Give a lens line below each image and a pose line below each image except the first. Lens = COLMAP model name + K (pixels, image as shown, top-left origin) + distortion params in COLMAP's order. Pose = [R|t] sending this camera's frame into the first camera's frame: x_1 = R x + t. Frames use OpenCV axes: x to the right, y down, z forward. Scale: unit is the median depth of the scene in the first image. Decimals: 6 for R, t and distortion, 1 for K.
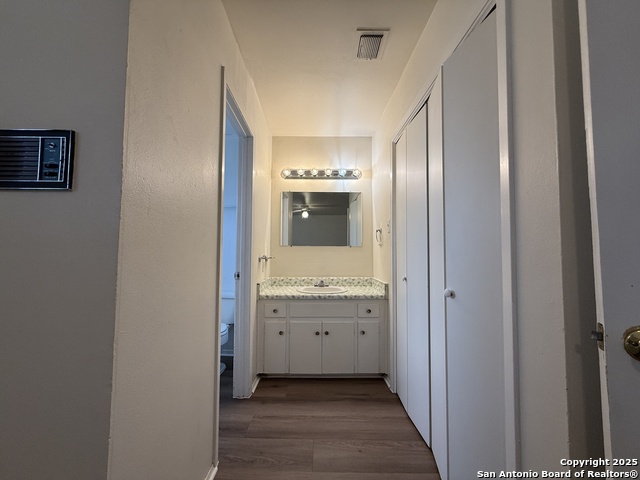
lens RADIAL K [[255.5, 0, 318.9], [0, 255.5, 239.8], [0, 0, 1]] dist [-0.000449, 0.000063]
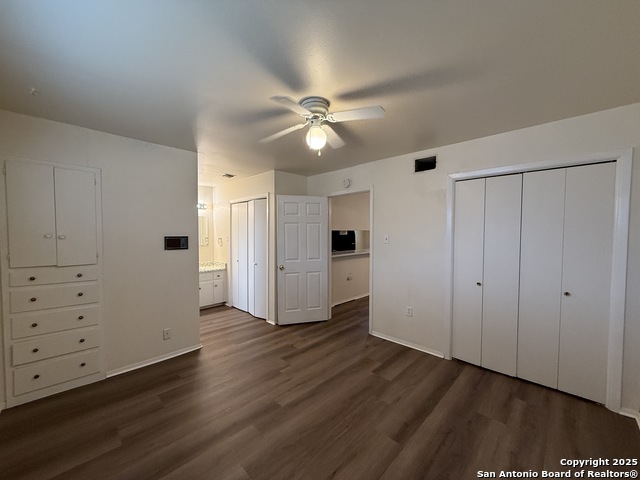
lens RADIAL K [[255.5, 0, 318.9], [0, 255.5, 239.8], [0, 0, 1]] dist [-0.000449, 0.000063]
pose [[0.702359, -0.029412, 0.711215, -0.692675], [-0.033881, 0.996632, 0.074675, -0.211776], [-0.711016, -0.076545, 0.698997, -1.051415]]
